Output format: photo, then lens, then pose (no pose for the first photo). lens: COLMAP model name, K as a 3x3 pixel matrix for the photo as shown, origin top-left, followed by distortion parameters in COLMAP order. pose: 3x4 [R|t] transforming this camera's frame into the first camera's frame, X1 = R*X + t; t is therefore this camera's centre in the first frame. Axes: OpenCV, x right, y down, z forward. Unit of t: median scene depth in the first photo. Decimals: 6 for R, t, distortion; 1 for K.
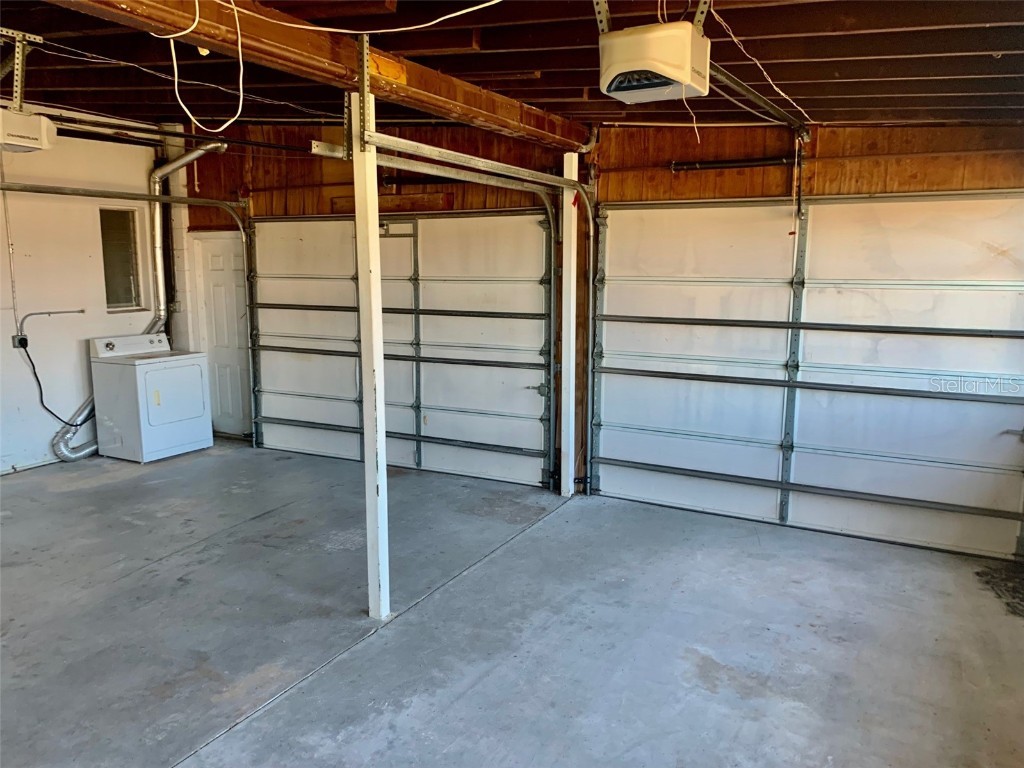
lens RADIAL K [[811.1, 0, 512.0], [0, 811.1, 384.0], [0, 0, 1]] dist [-0.007282, -0.005371]
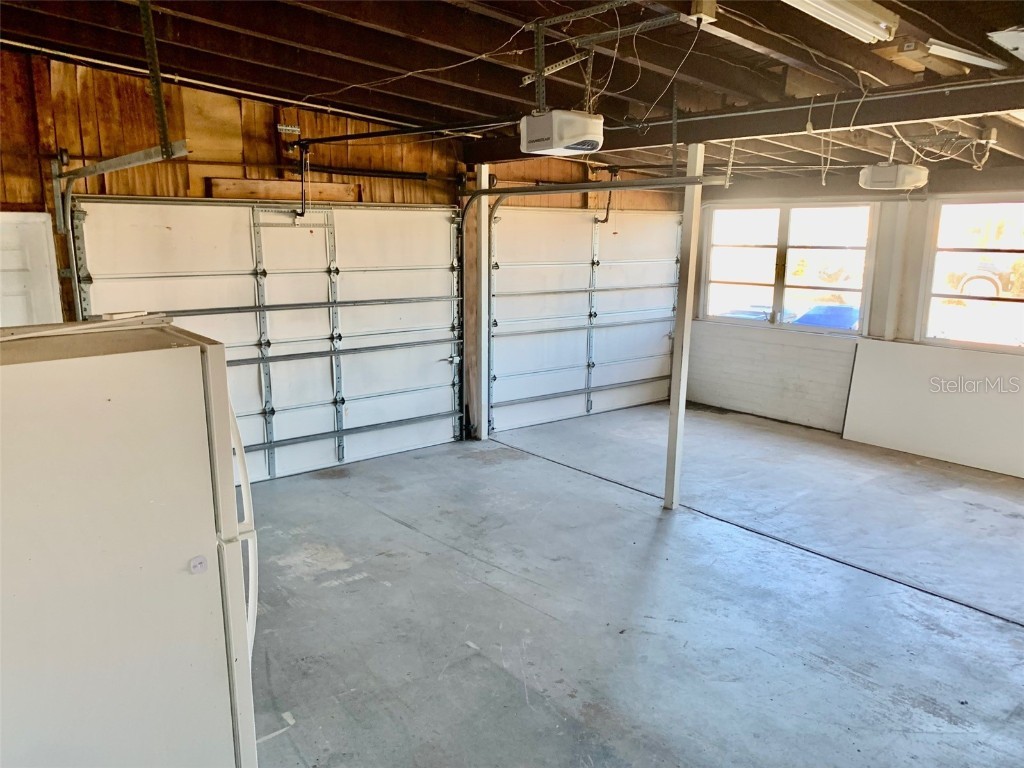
lens RADIAL K [[780.0, 0, 507.0], [0, 780.0, 373.6], [0, 0, 1]] dist [0.027679, -0.032226]
pose [[0.382454, -0.155490, 0.910797, -0.969162], [0.152993, 0.982789, 0.103537, -0.077544], [-0.911220, 0.099747, 0.399660, 0.473726]]
